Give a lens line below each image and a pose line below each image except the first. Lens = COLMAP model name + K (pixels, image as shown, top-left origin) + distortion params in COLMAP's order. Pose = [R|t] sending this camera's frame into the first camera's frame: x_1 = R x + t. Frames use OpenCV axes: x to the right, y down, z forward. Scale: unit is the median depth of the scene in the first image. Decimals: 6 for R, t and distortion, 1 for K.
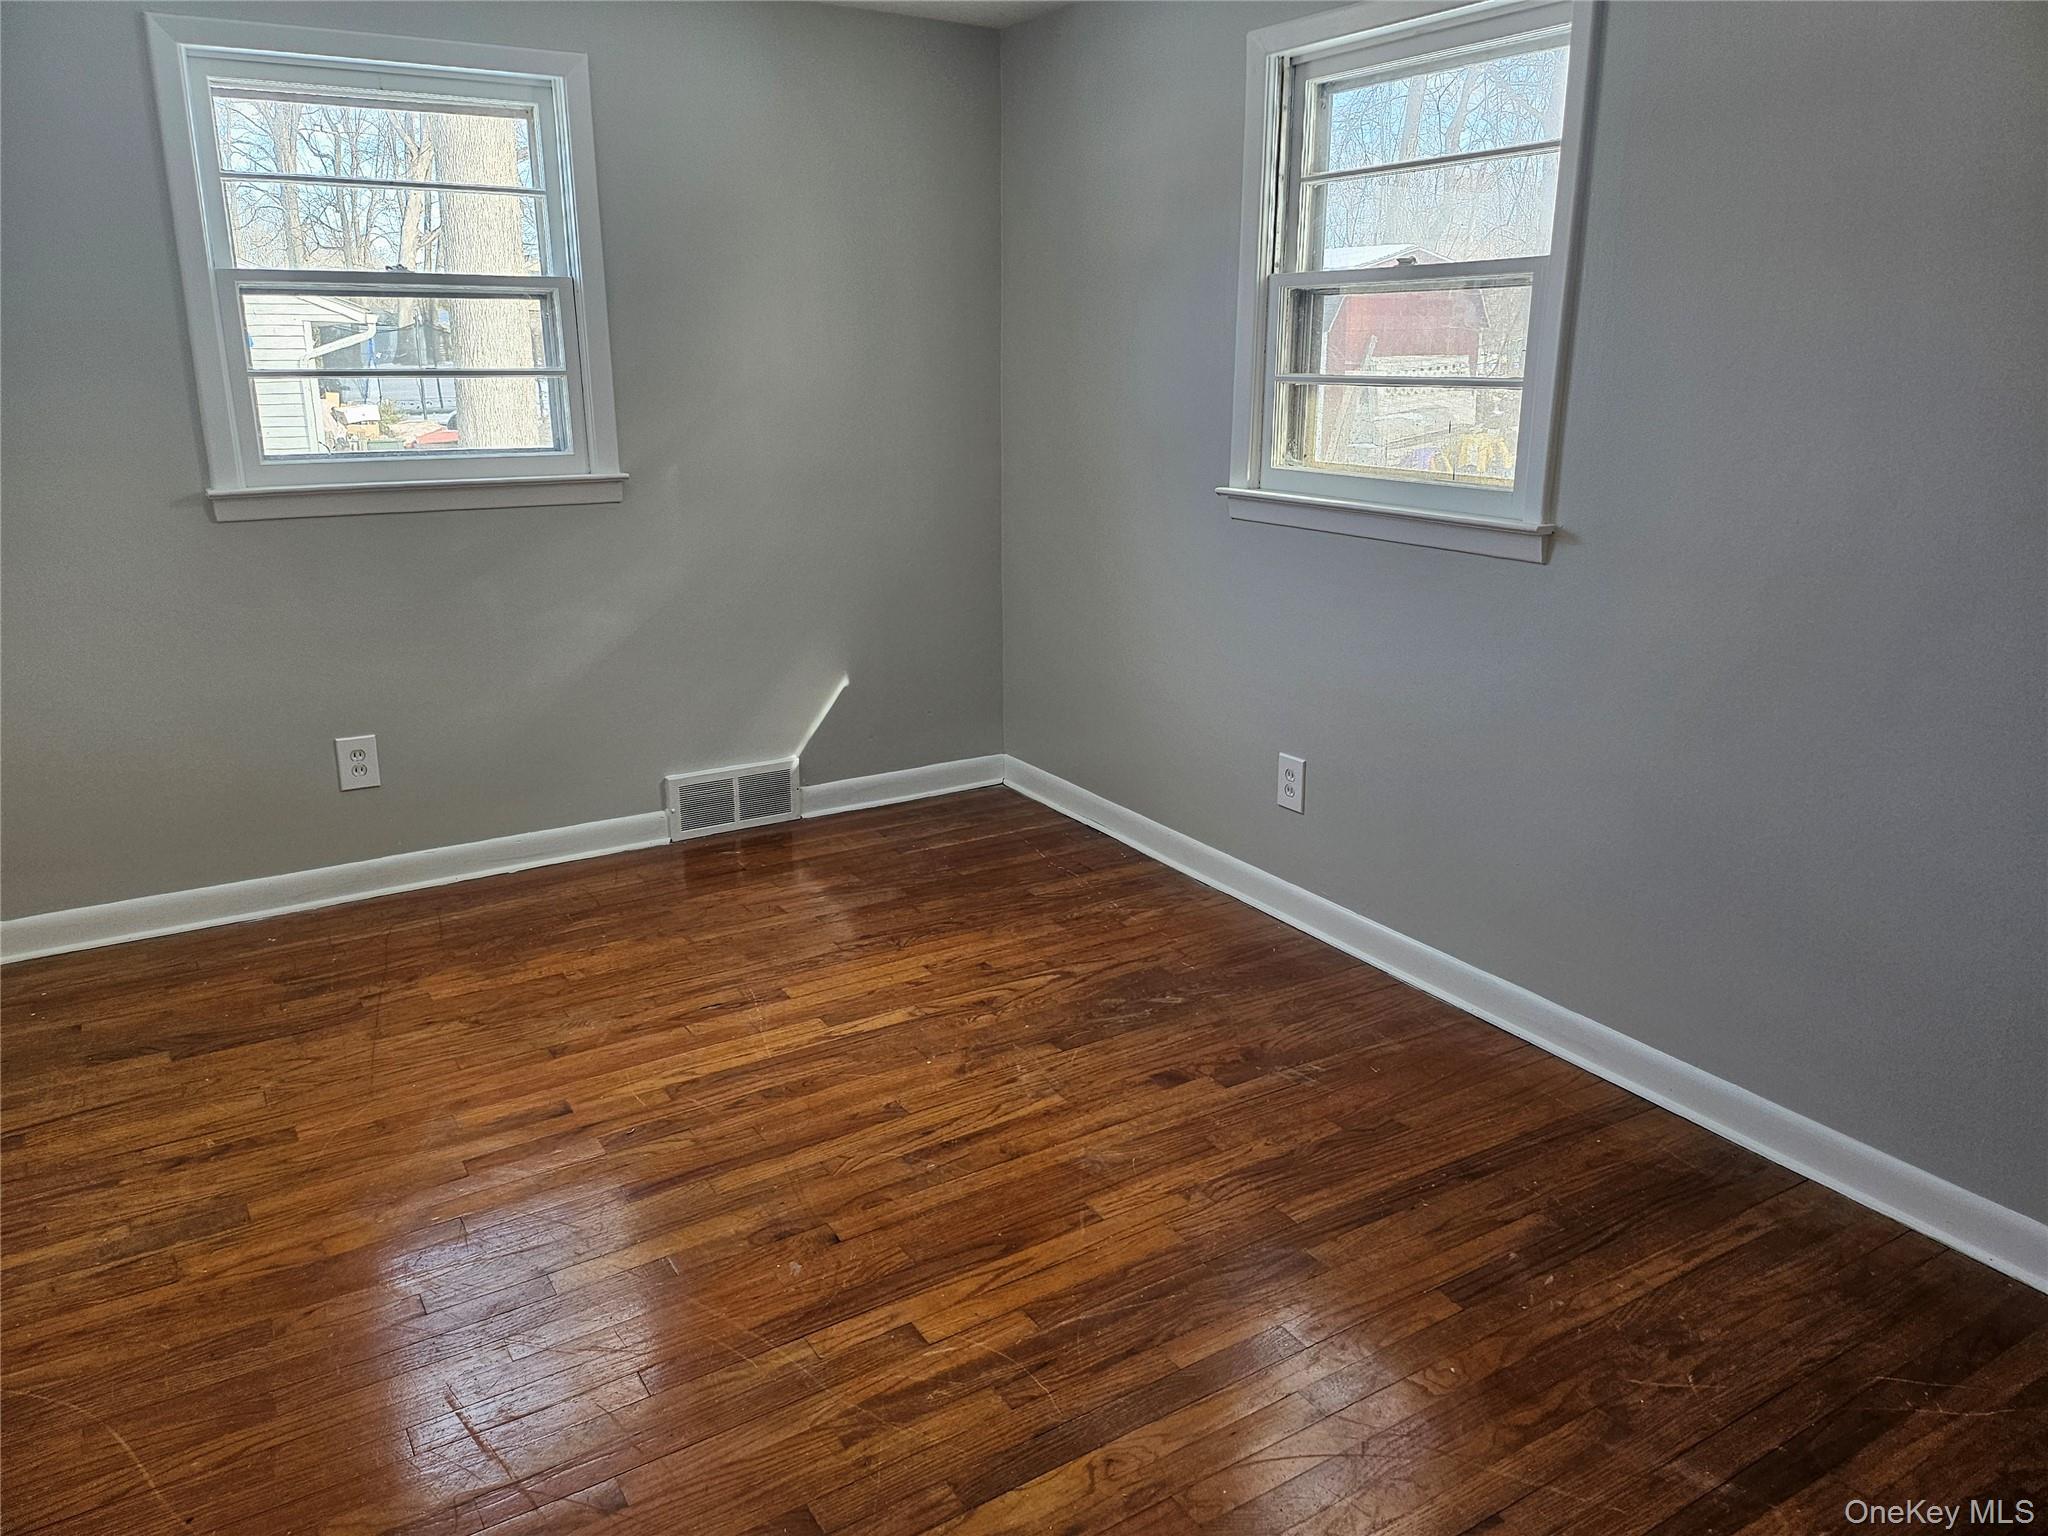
lens RADIAL K [[1425.7, 0, 1037.8], [0, 1425.7, 754.1], [0, 0, 1]] dist [0.077339, -0.092423]
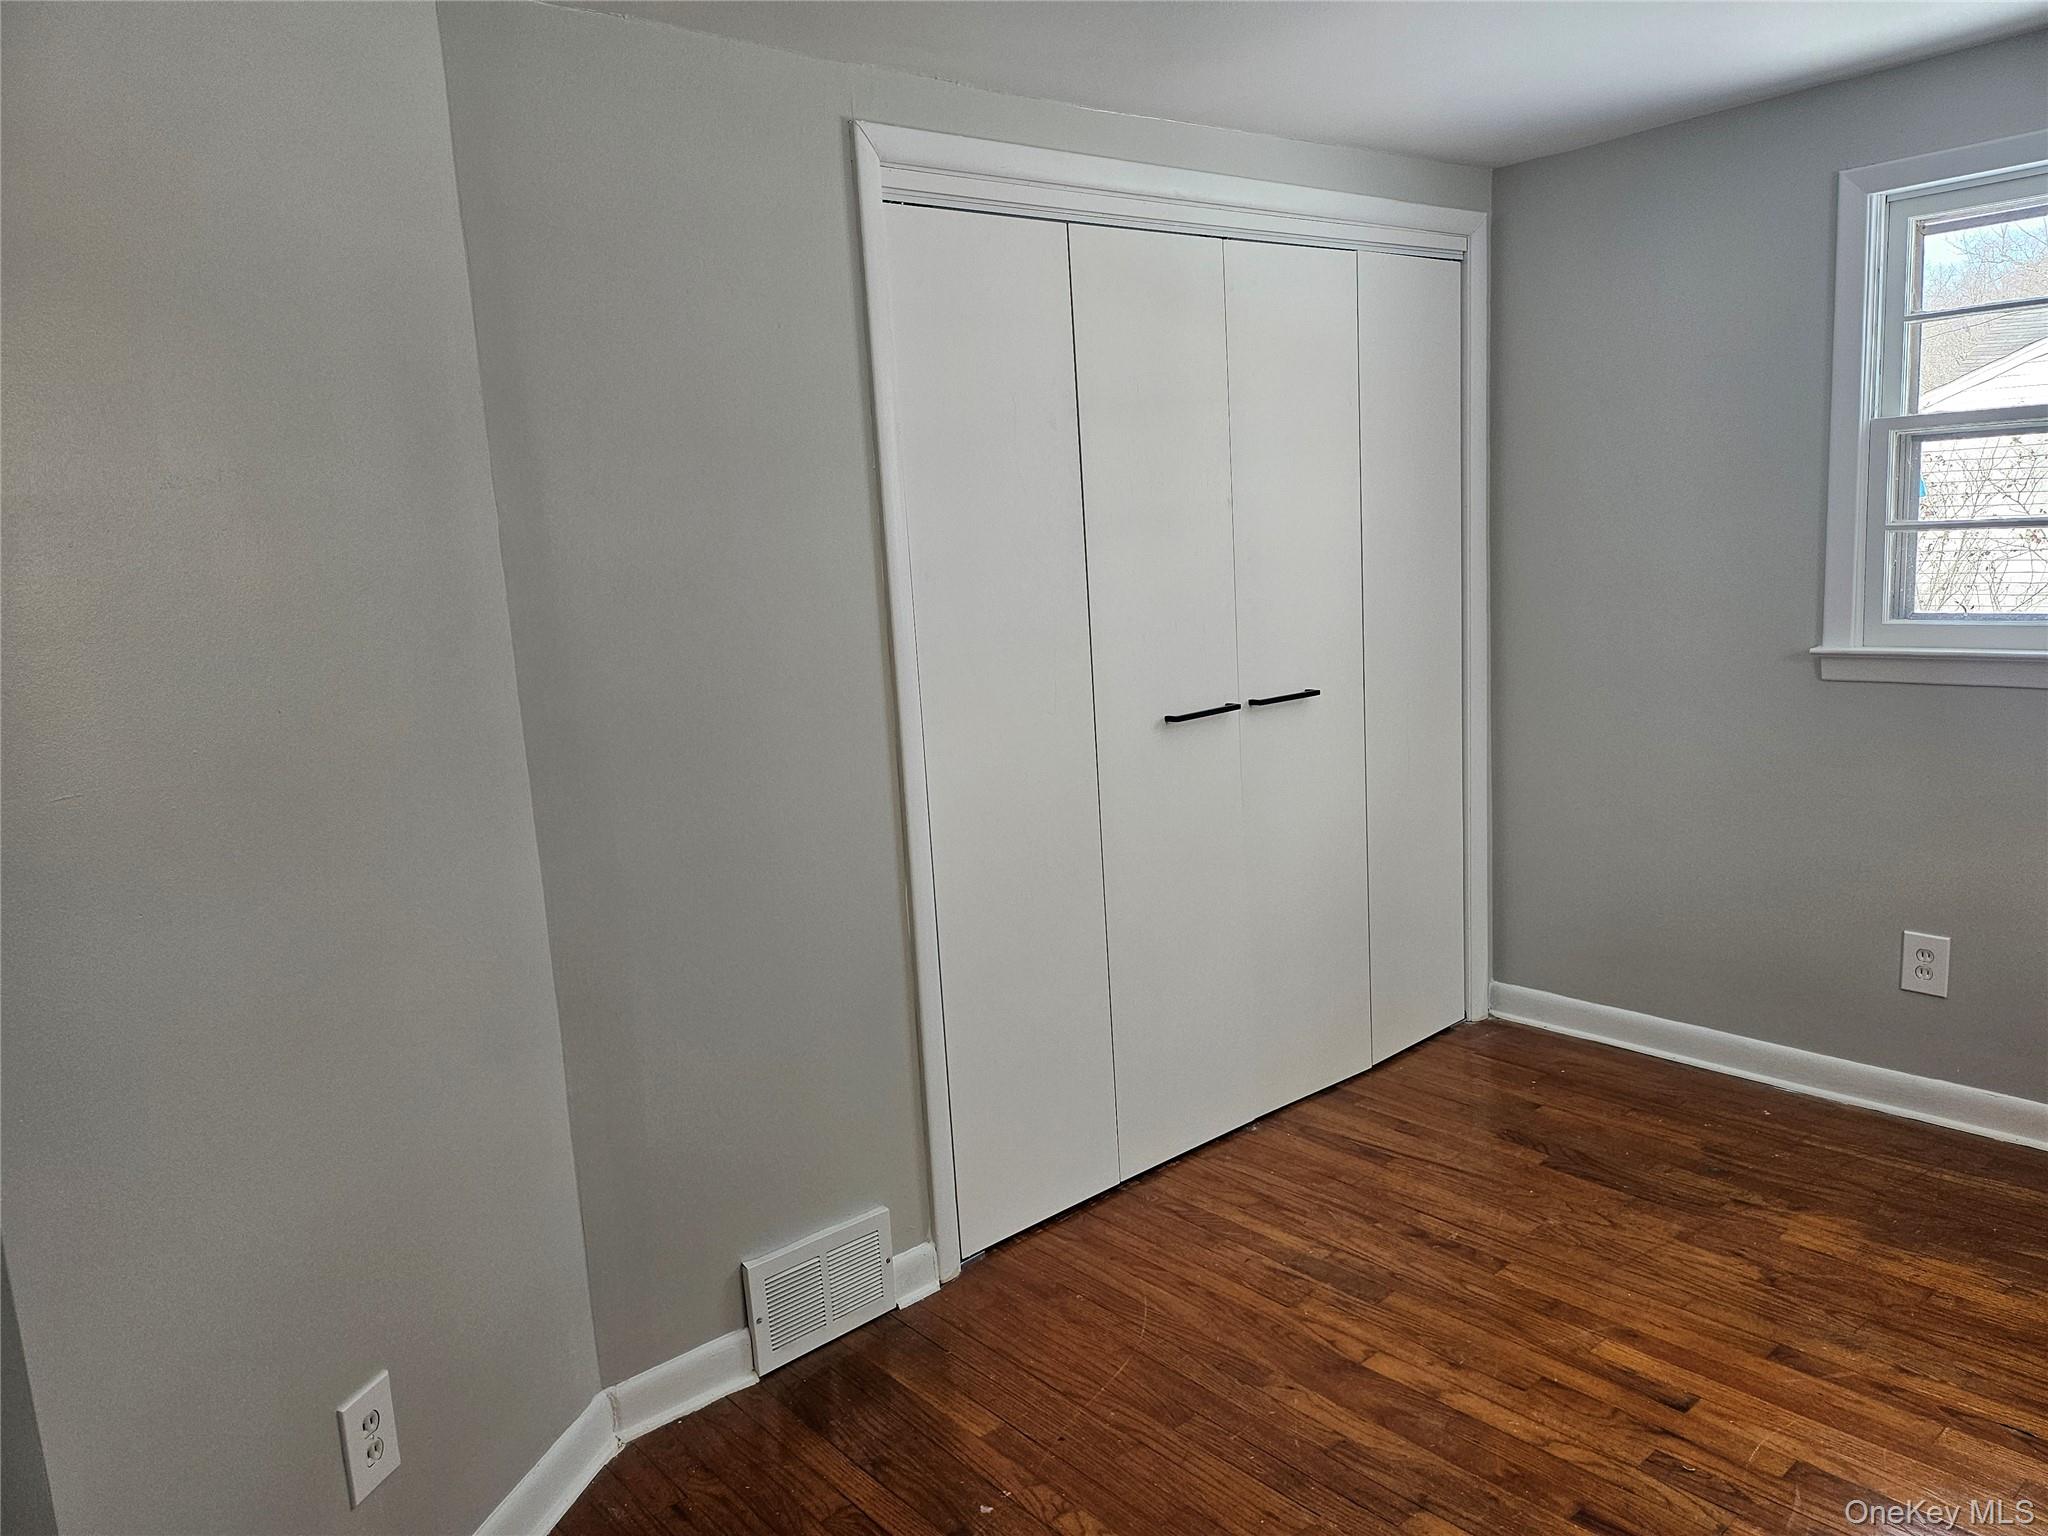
lens RADIAL K [[1425.7, 0, 1037.8], [0, 1425.7, 754.1], [0, 0, 1]] dist [0.077339, -0.092423]
pose [[0.141724, 0.140023, -0.979953, 0.345831], [-0.208441, 0.971971, 0.108738, -0.119404], [0.967712, 0.188852, 0.166938, 0.376012]]
